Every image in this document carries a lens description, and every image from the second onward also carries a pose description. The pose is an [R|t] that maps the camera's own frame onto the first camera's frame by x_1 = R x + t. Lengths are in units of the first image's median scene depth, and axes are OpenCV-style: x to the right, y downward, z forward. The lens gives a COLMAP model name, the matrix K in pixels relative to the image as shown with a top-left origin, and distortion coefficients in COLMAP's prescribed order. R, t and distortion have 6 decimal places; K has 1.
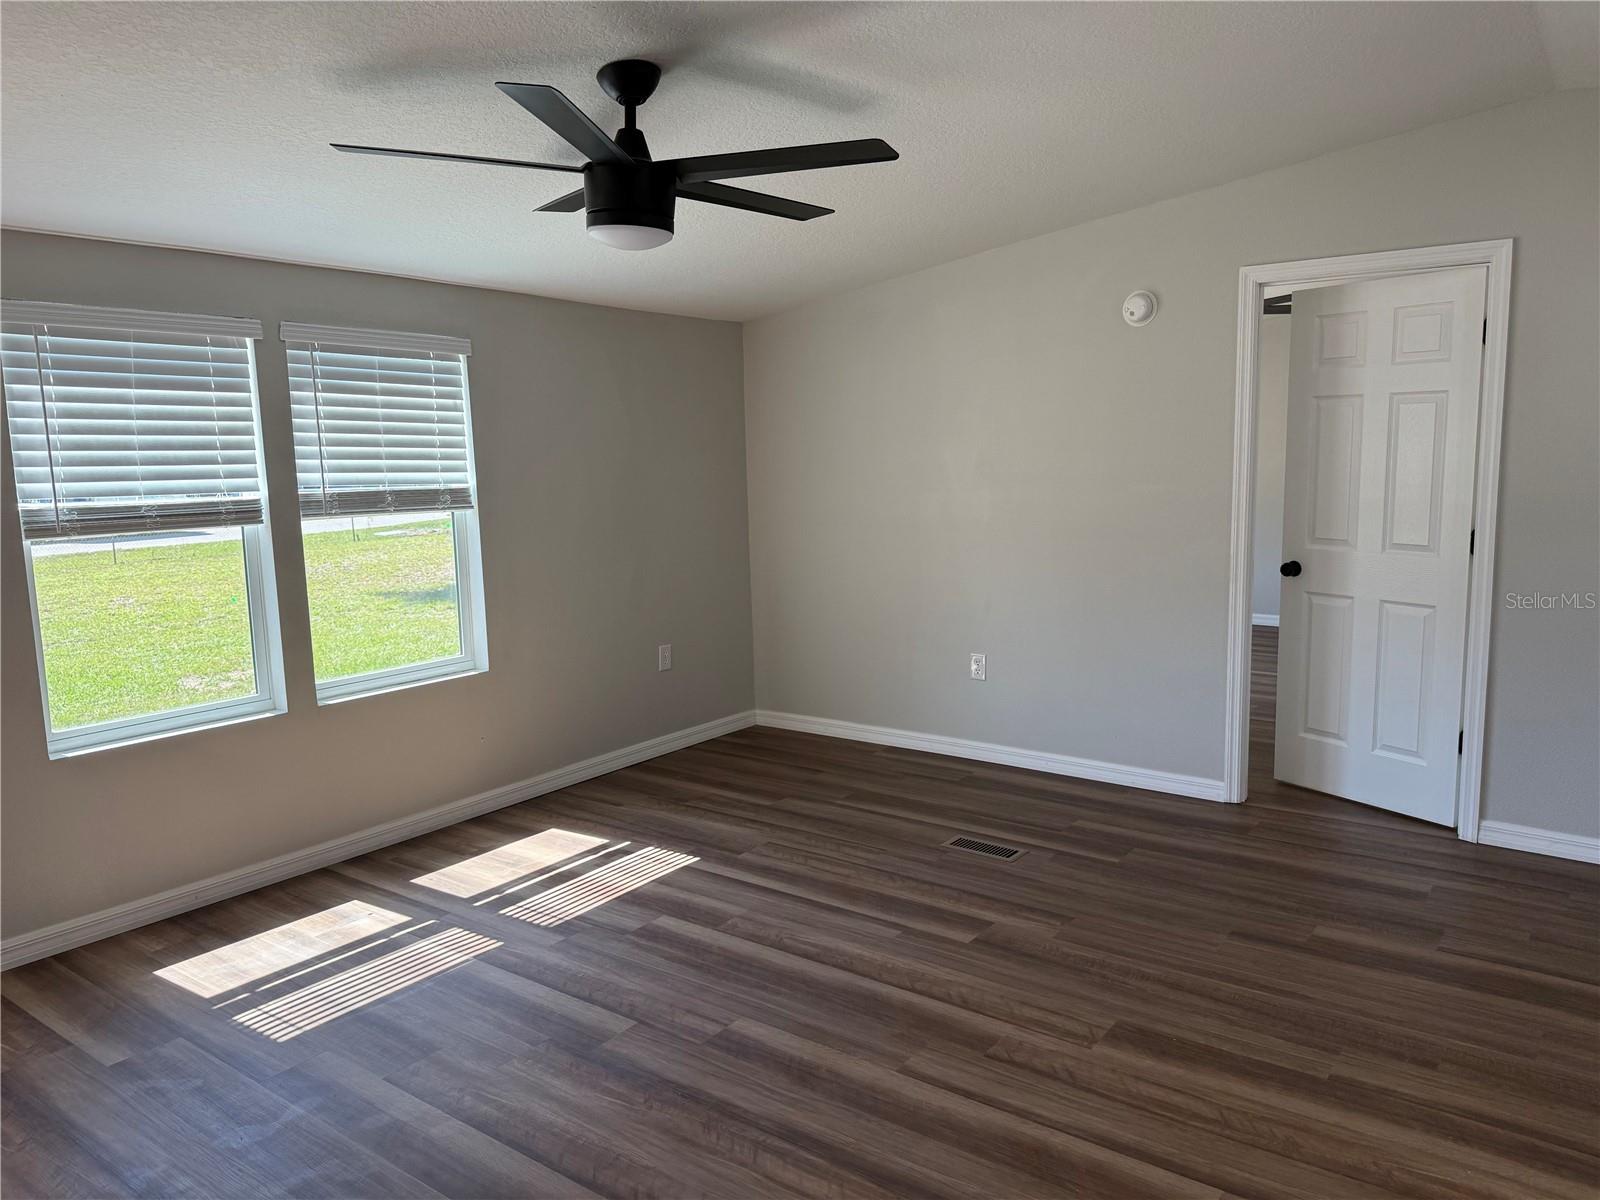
lens RADIAL K [[1122.6, 0, 795.3], [0, 1122.6, 593.0], [0, 0, 1]] dist [0.057153, -0.082142]
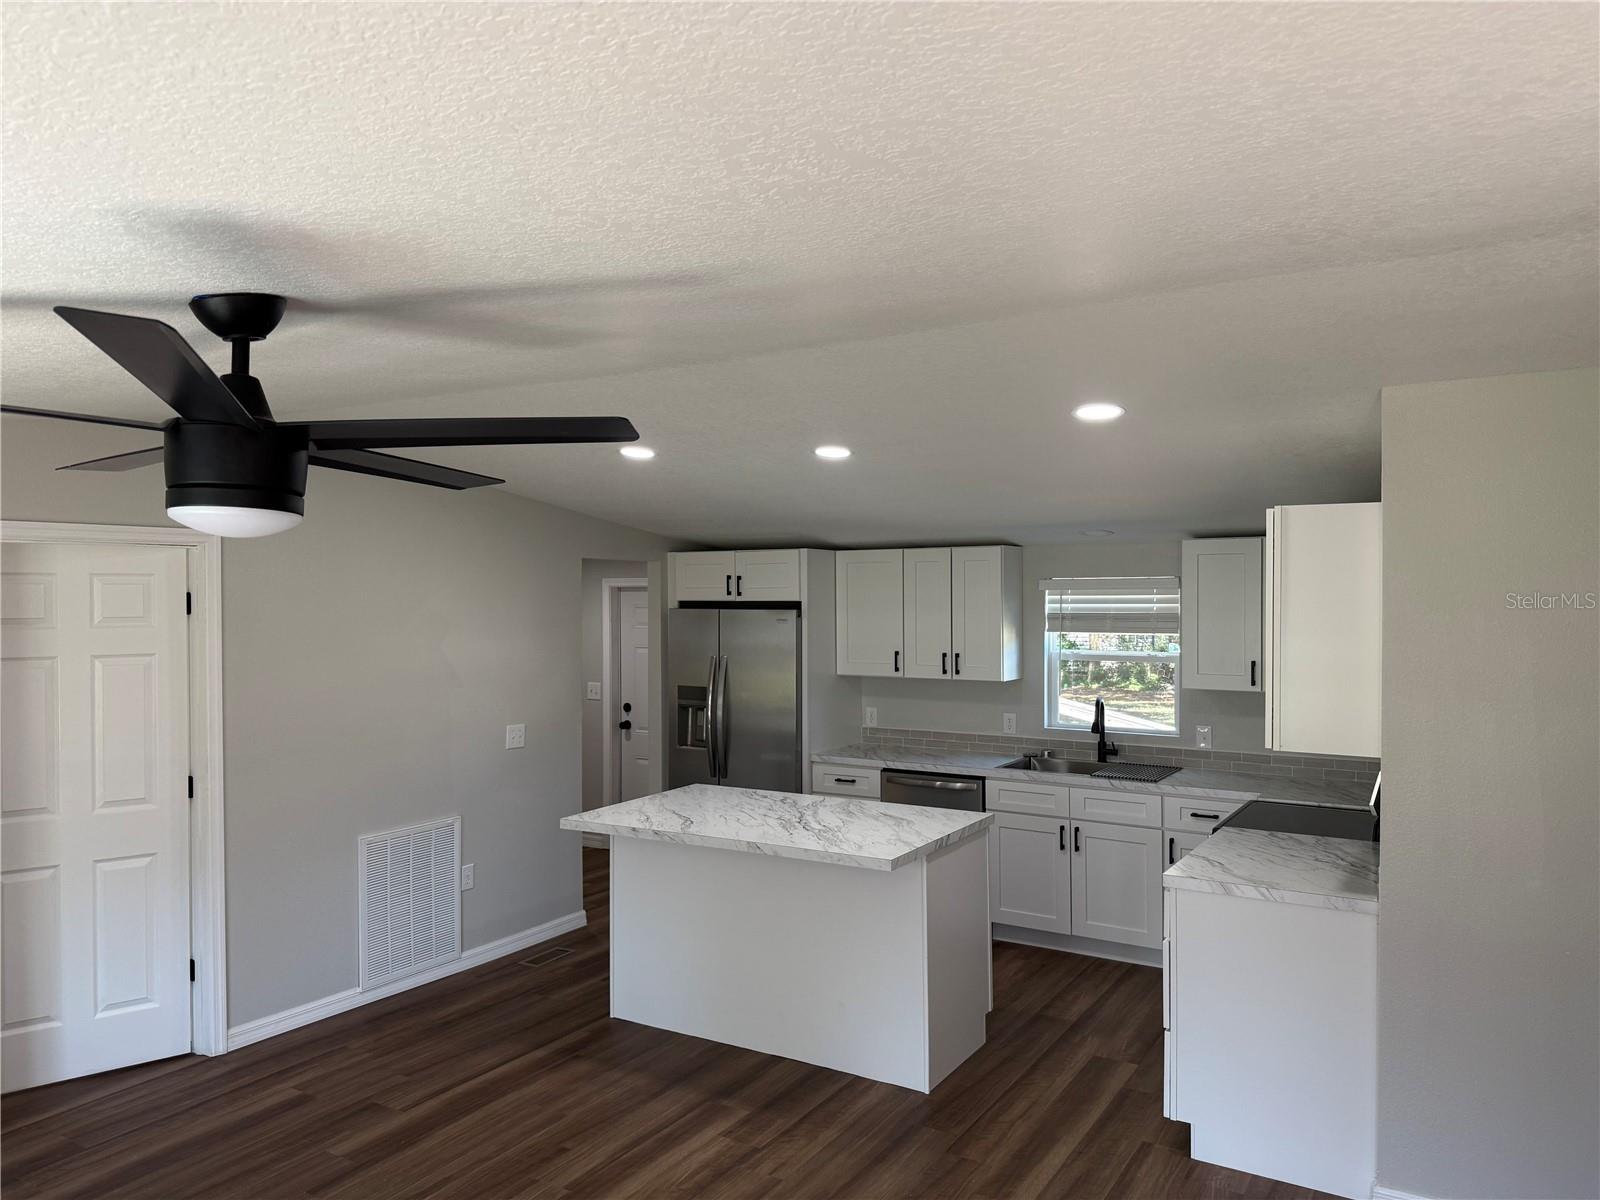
lens RADIAL K [[1122.6, 0, 795.5], [0, 1122.6, 584.9], [0, 0, 1]] dist [0.057153, -0.082142]
pose [[-0.096942, 0.028055, 0.994895, -0.748844], [0.139482, 0.990121, -0.014329, -0.184464], [-0.985468, 0.137380, -0.099897, 0.635489]]
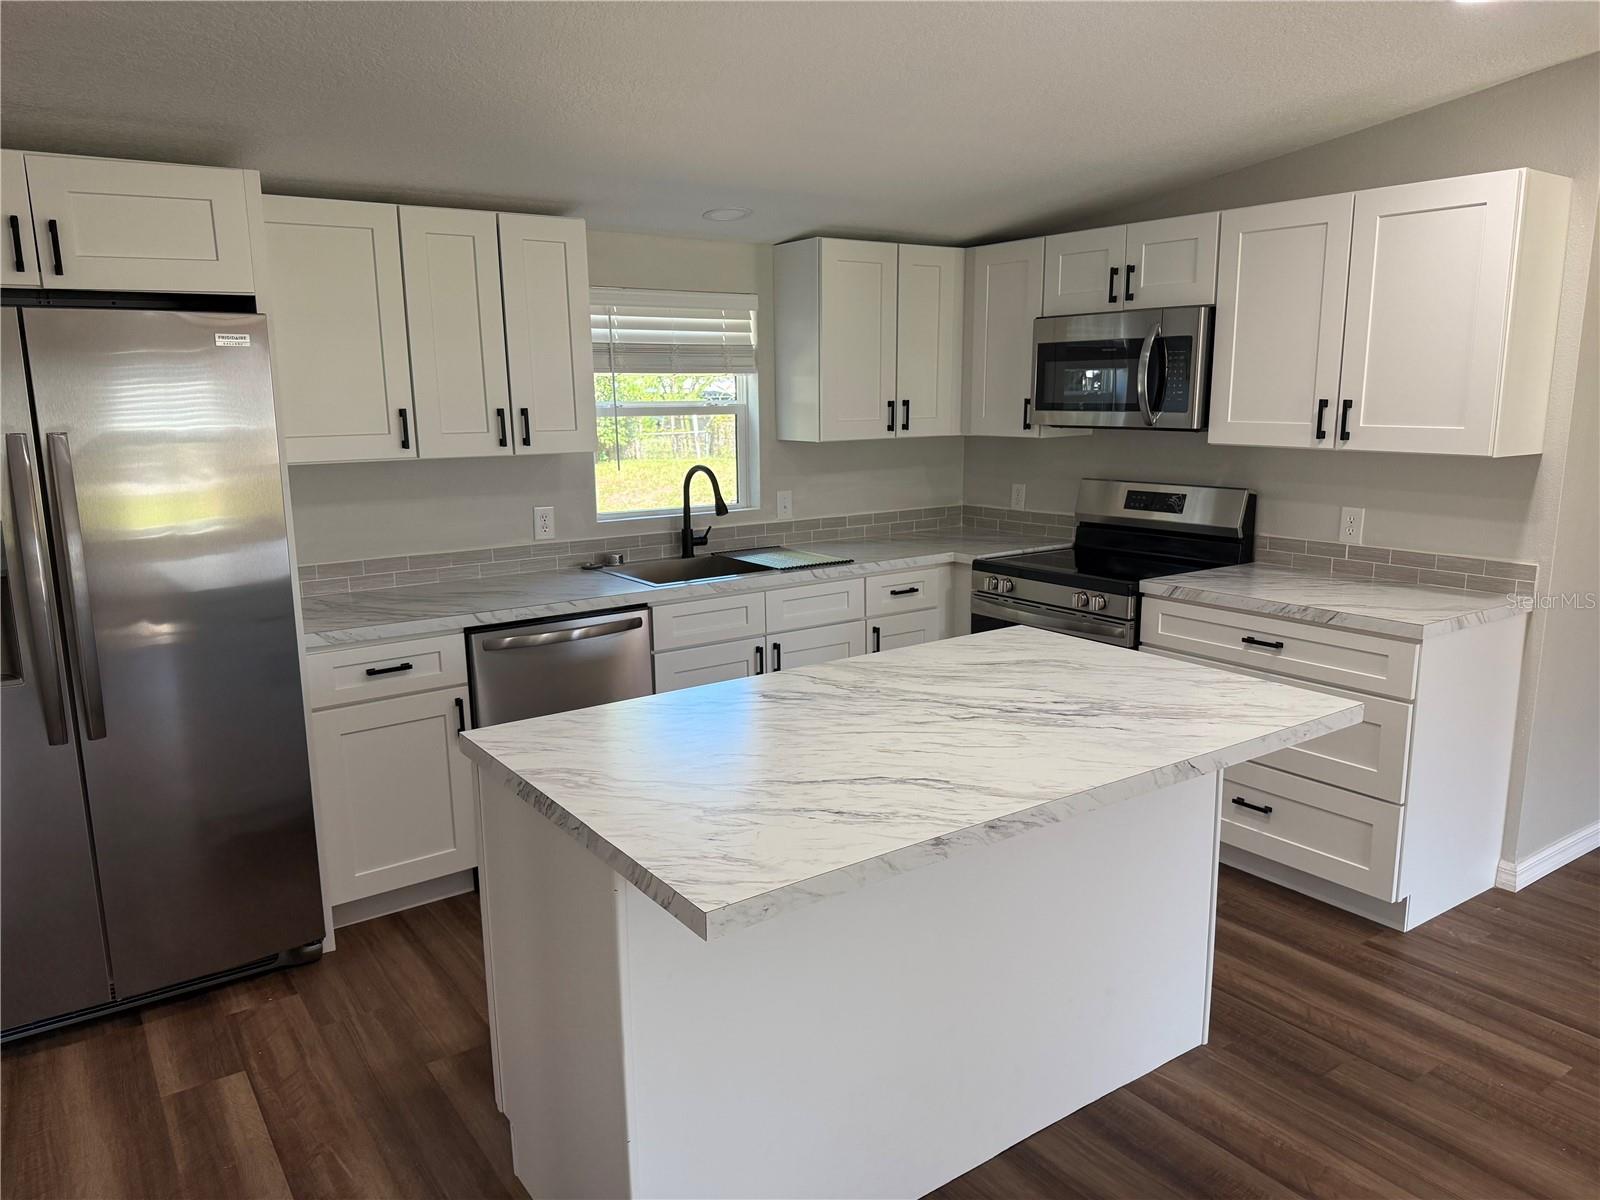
lens RADIAL K [[1122.6, 0, 807.7], [0, 1122.6, 608.9], [0, 0, 1]] dist [0.057153, -0.082142]
pose [[-0.953332, -0.028377, 0.300588, 0.598535], [0.069848, 0.947837, 0.311008, -0.196241], [-0.293734, 0.317489, -0.901621, 1.191065]]
